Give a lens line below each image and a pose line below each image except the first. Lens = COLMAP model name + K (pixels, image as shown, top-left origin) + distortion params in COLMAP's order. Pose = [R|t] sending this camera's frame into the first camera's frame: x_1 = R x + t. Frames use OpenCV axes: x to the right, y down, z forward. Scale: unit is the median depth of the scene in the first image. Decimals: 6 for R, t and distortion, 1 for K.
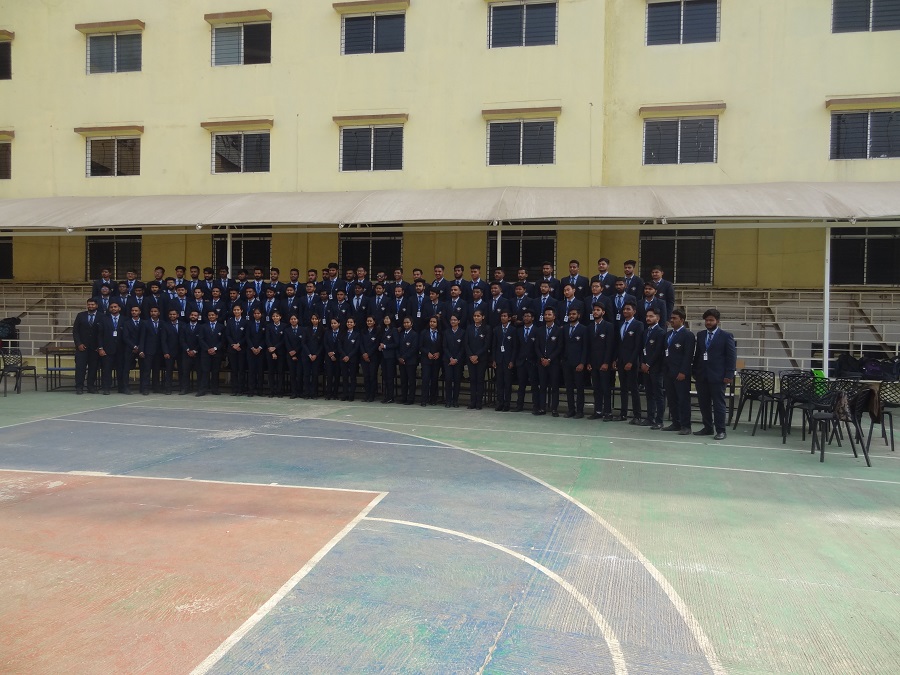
lens RADIAL K [[634.6, 0, 449.6], [0, 634.6, 337.0], [0, 0, 1]] dist [0.011358, -0.000444]
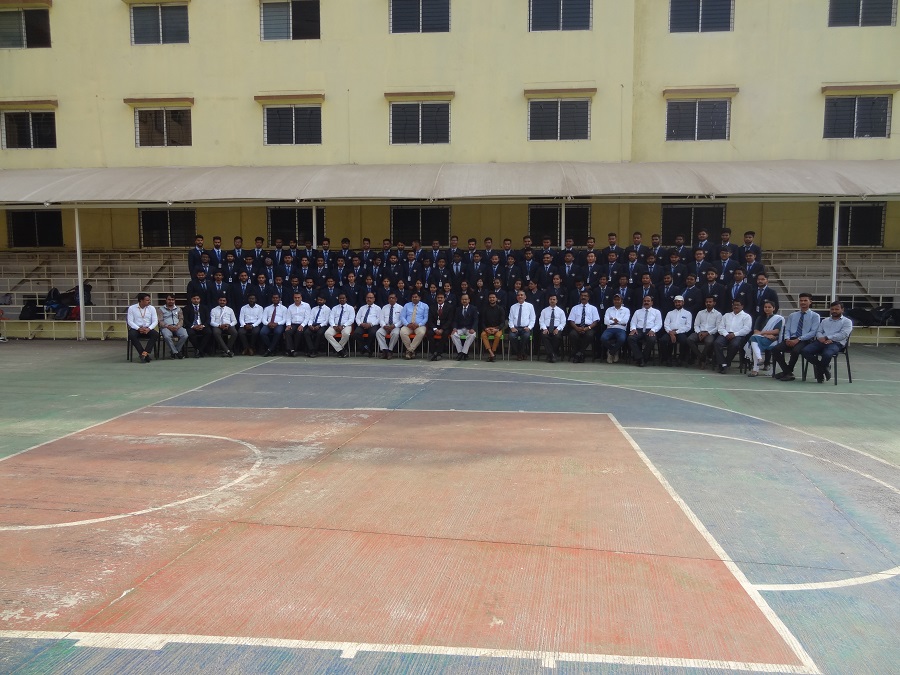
lens RADIAL K [[634.6, 0, 450.5], [0, 634.6, 338.0], [0, 0, 1]] dist [0.011358, -0.000444]
pose [[0.995056, -0.024025, 0.096370, -0.194373], [0.017121, 0.997269, 0.071841, -0.008631], [-0.097832, -0.069835, 0.992750, -0.113041]]
